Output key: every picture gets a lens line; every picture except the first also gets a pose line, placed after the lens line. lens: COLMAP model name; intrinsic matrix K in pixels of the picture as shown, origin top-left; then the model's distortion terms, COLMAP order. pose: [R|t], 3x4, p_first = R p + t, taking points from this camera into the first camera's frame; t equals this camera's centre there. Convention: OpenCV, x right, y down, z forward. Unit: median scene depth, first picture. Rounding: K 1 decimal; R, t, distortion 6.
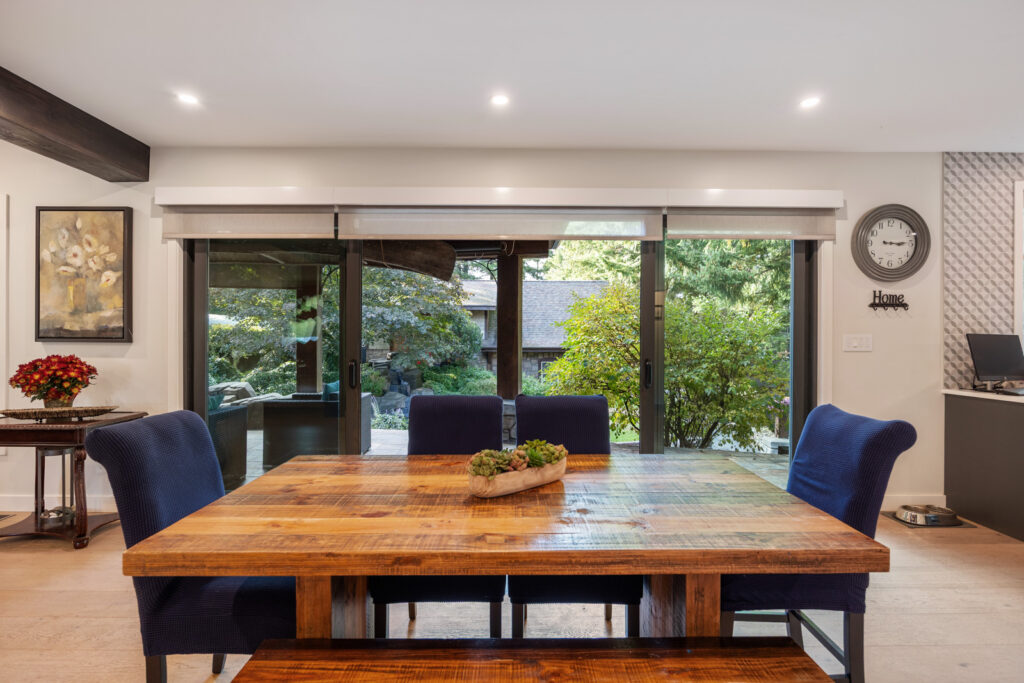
lens RADIAL K [[512.6, 0, 514.1], [0, 512.6, 344.4], [0, 0, 1]] dist [-0.016262, -0.000954]
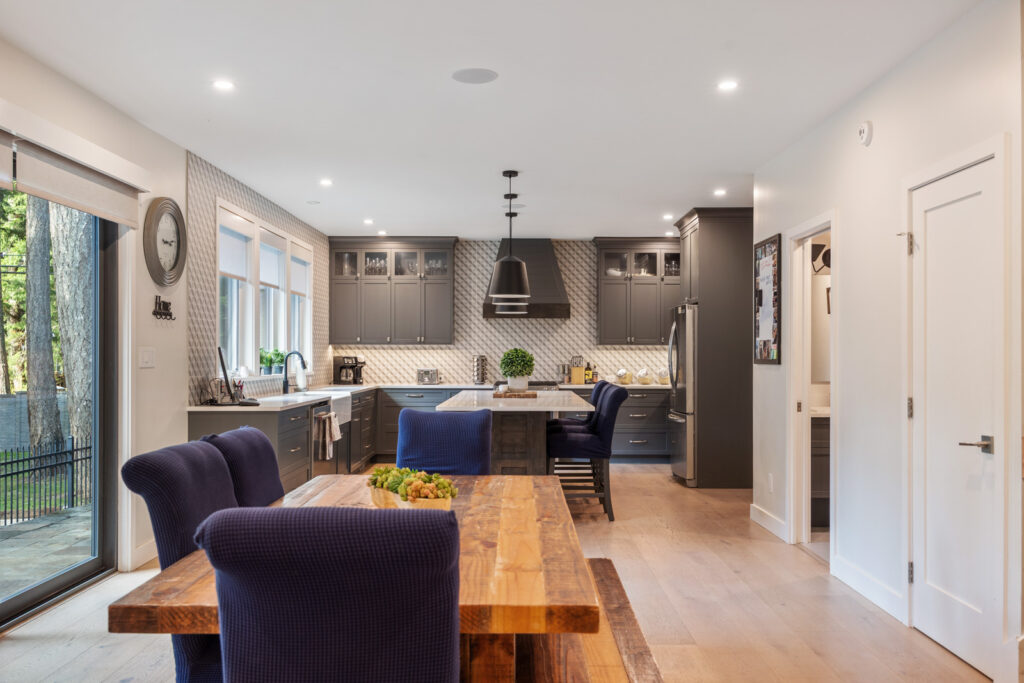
lens RADIAL K [[869.6, 0, 518.0], [0, 869.6, 350.4], [0, 0, 1]] dist [-0.041058, 0.001236]
pose [[0.027963, 0.006121, 0.999590, -0.740850], [0.013653, 0.999886, -0.006504, 0.004016], [-0.999516, 0.013829, 0.027876, 0.368832]]
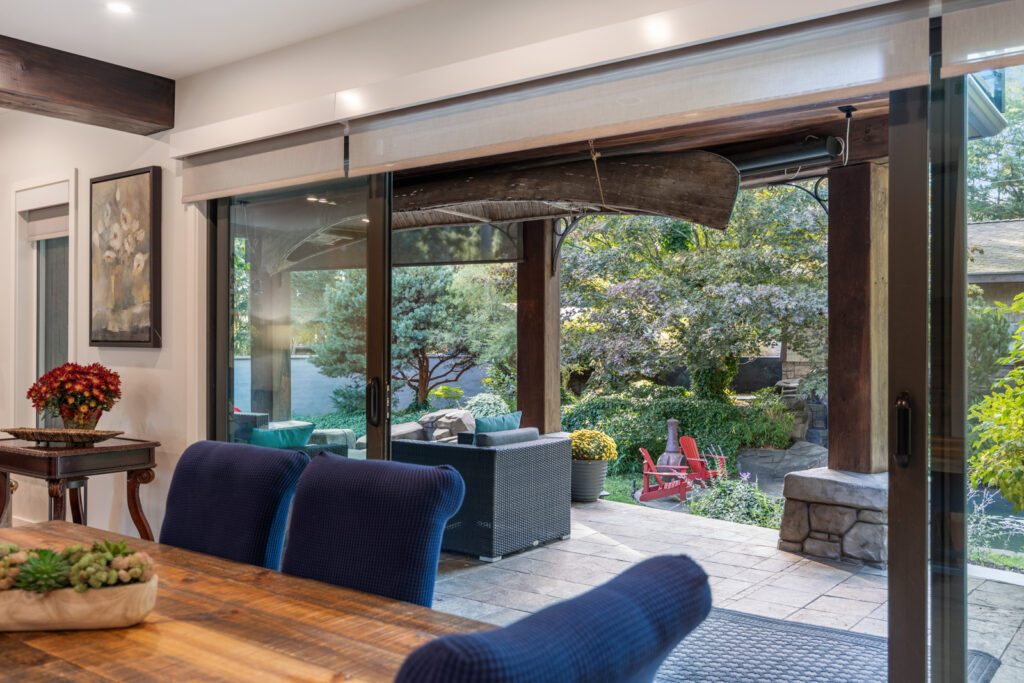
lens RADIAL K [[909.1, 0, 517.3], [0, 909.1, 337.6], [0, 0, 1]] dist [-0.008974, 0.005292]
pose [[0.783379, -0.005320, -0.621522, 0.468081], [-0.005164, 0.999873, -0.015067, -0.001118], [0.621523, 0.015012, 0.783252, 0.277085]]
